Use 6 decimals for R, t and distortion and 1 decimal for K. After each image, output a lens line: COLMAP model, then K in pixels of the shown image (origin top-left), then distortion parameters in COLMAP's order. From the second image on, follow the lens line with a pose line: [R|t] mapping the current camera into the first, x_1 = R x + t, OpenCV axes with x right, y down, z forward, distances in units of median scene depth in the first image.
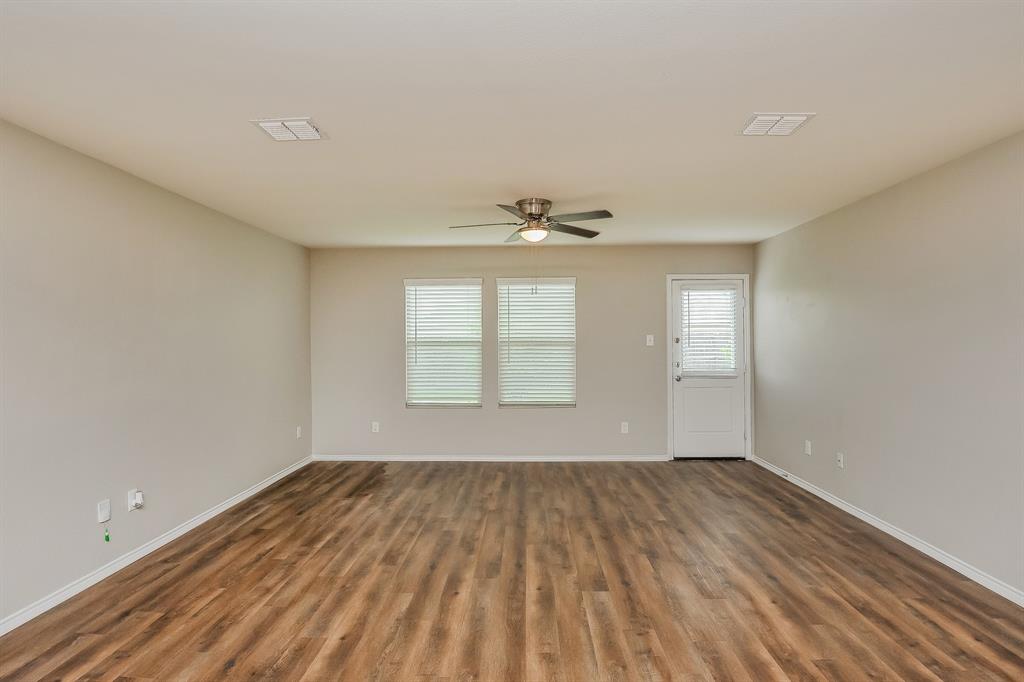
lens RADIAL K [[527.9, 0, 513.6], [0, 527.9, 336.6], [0, 0, 1]] dist [-0.040957, -0.005483]
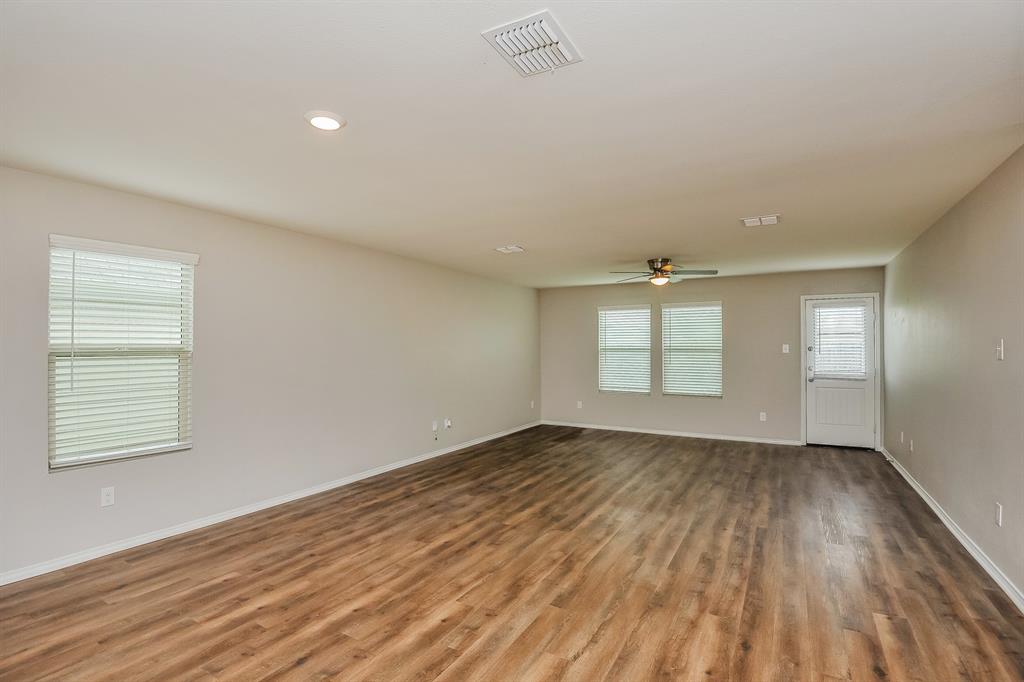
lens RADIAL K [[478.9, 0, 489.0], [0, 478.9, 343.5], [0, 0, 1]] dist [-0.029543, -0.000217]
pose [[0.860407, -0.000010, -0.509607, 0.344772], [-0.001037, 0.999998, -0.001770, -0.004067], [0.509606, 0.002051, 0.860406, -0.509972]]
